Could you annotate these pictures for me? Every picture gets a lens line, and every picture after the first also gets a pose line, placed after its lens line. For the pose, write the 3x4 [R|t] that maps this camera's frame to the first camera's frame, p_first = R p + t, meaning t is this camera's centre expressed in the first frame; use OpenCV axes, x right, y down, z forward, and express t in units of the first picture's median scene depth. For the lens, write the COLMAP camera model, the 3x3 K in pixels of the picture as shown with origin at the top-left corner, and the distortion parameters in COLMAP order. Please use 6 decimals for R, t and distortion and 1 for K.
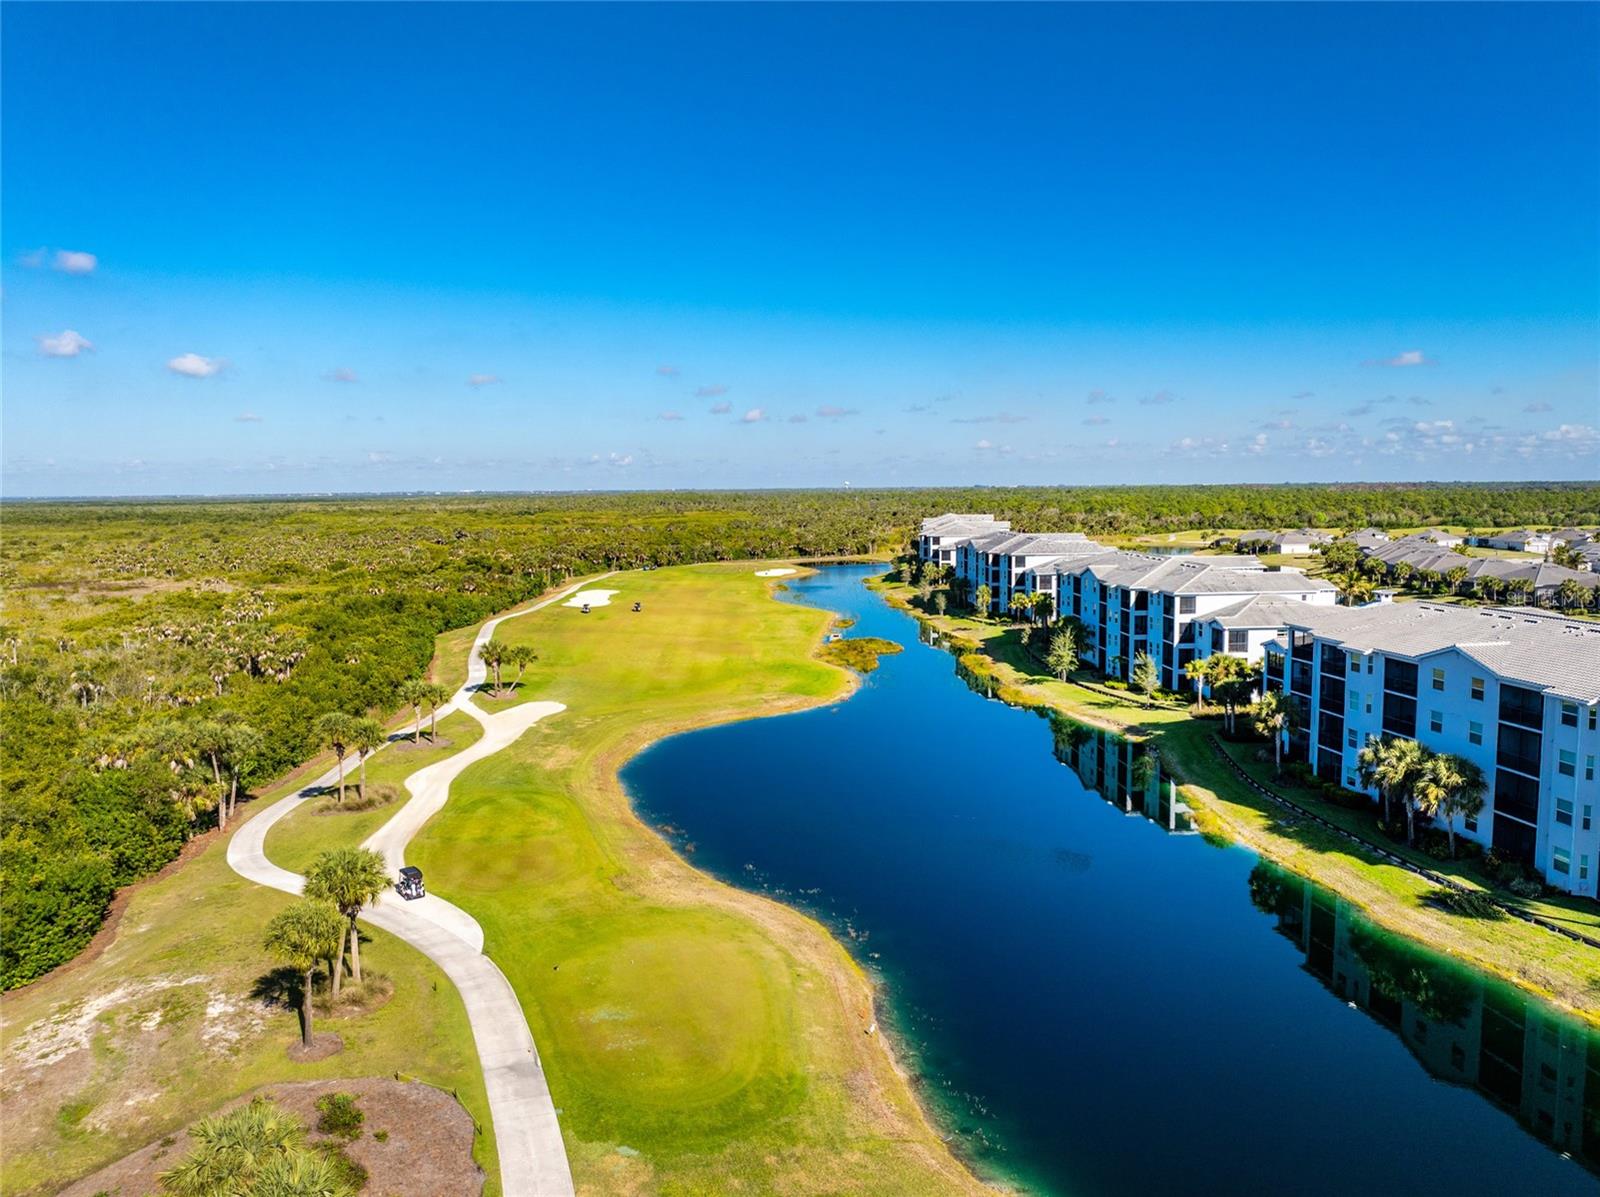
lens RADIAL K [[1120.3, 0, 796.4], [0, 1120.3, 593.5], [0, 0, 1]] dist [-0.035887, -0.010576]
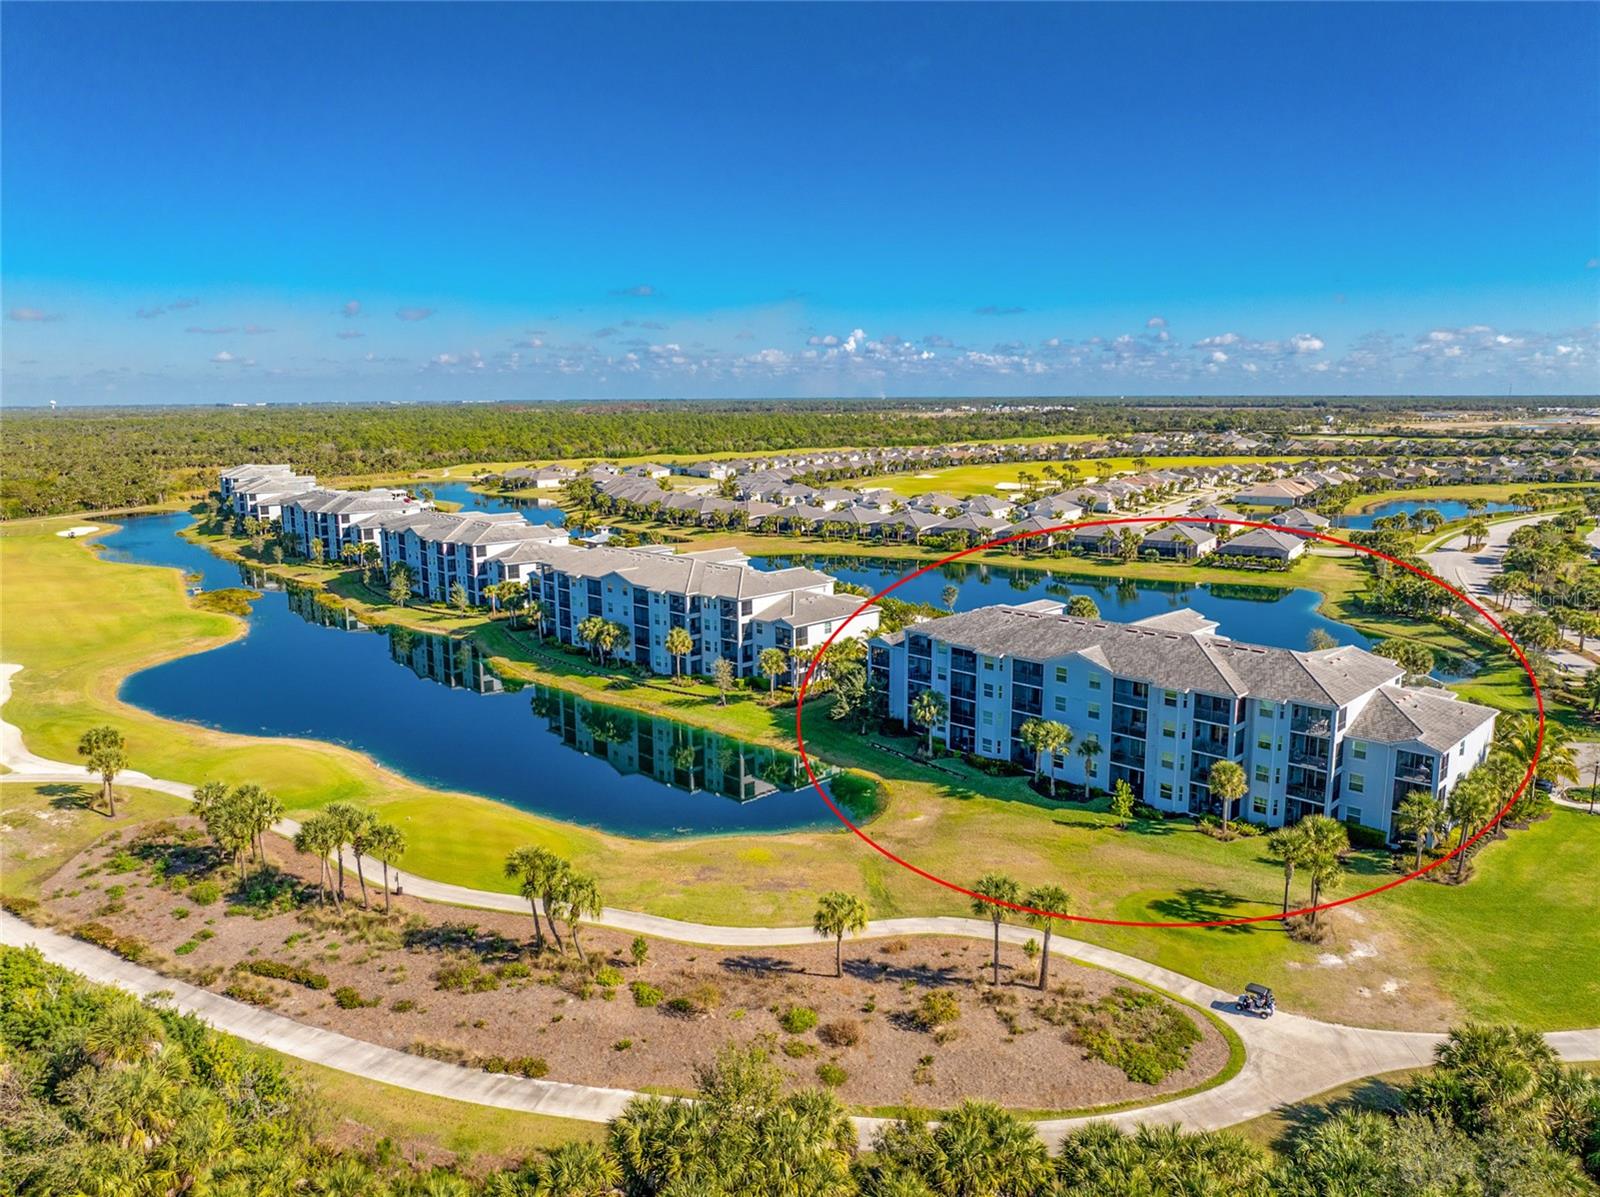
lens RADIAL K [[1110.3, 0, 800.0], [0, 1110.3, 598.5], [0, 0, 1]] dist [-0.004847, -0.074589]
pose [[0.802119, -0.098676, 0.588955, -0.201041], [0.052020, 0.994050, 0.095700, -0.045413], [-0.594894, -0.046125, 0.802480, -0.490076]]
